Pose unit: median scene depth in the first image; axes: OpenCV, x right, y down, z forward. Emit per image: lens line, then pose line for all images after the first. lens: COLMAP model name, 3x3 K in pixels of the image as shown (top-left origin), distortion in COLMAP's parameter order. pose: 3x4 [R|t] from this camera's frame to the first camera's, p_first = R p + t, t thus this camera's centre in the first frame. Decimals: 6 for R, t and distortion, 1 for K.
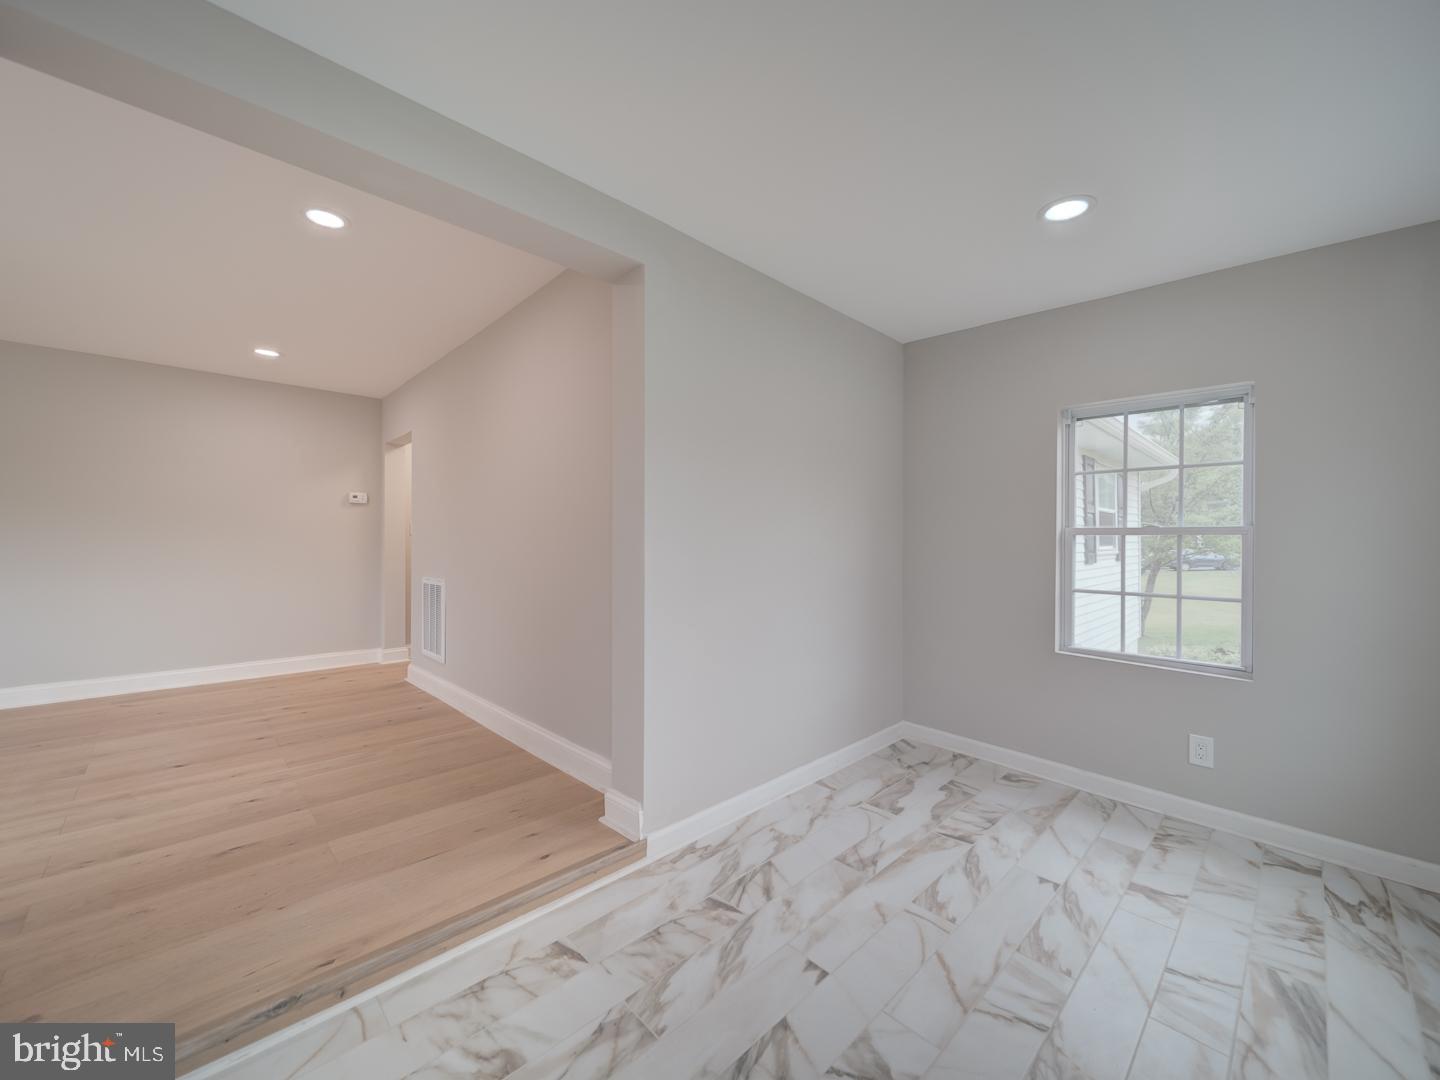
lens RADIAL K [[565.3, 0, 723.0], [0, 565.3, 541.0], [0, 0, 1]] dist [0.000288, -0.000695]
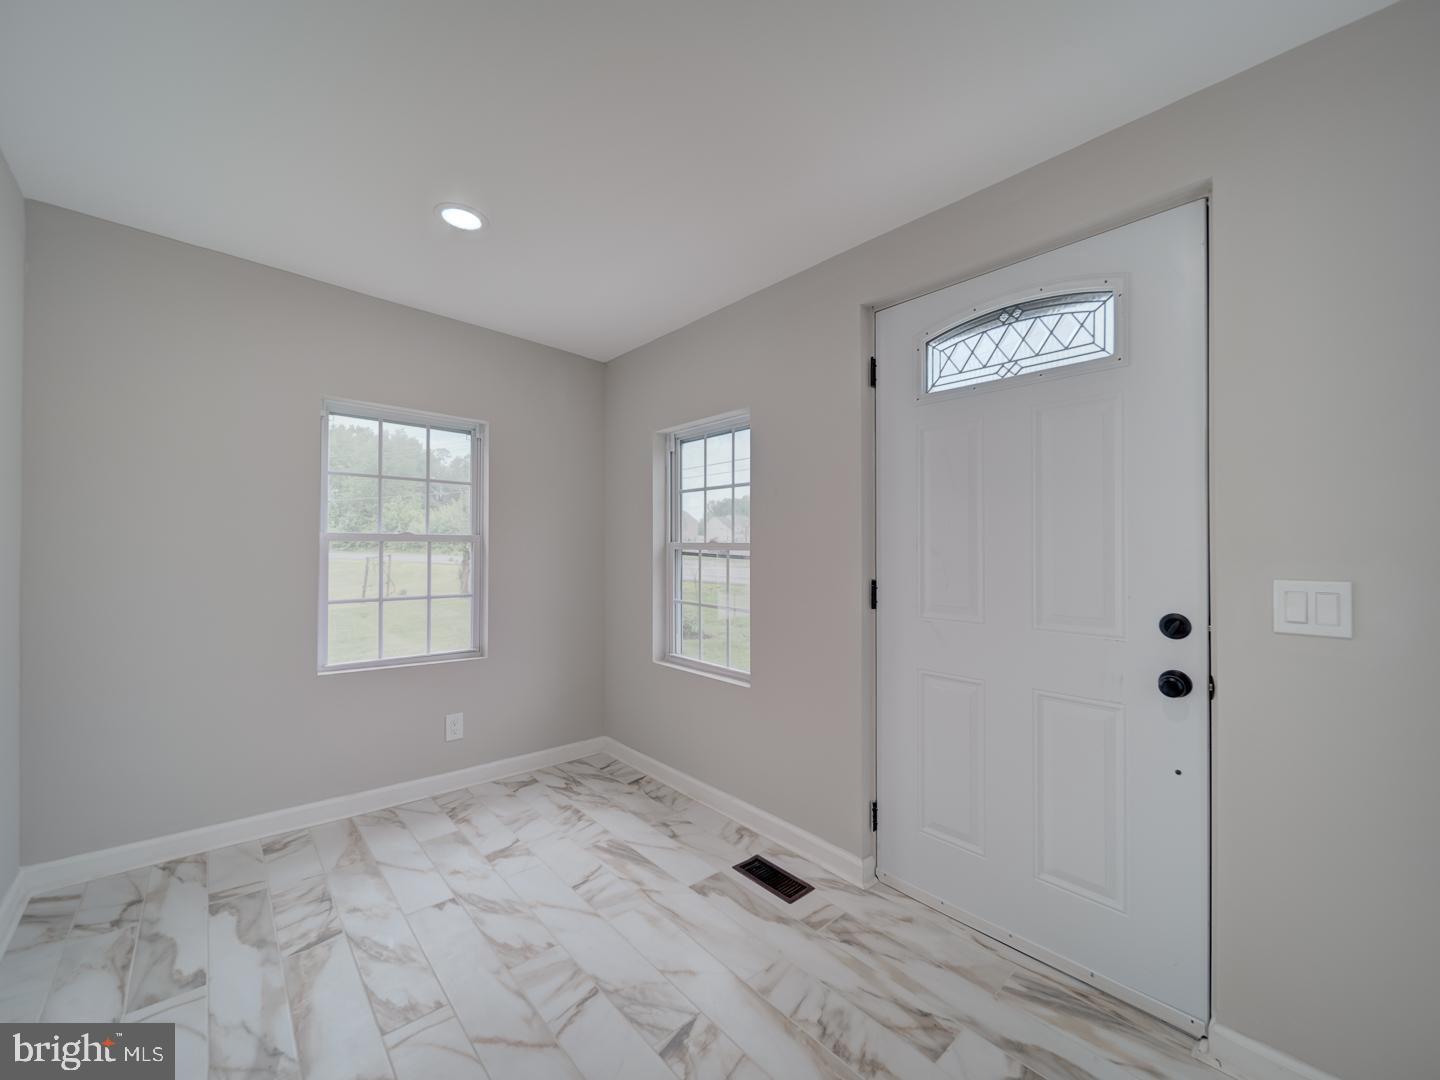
lens RADIAL K [[565.3, 0, 723.0], [0, 565.3, 541.0], [0, 0, 1]] dist [0.000288, -0.000695]
pose [[0.037175, 0.007835, 0.999278, -0.344835], [-0.002266, 0.999967, -0.007757, -0.005513], [-0.999306, -0.001976, 0.037191, 0.458715]]
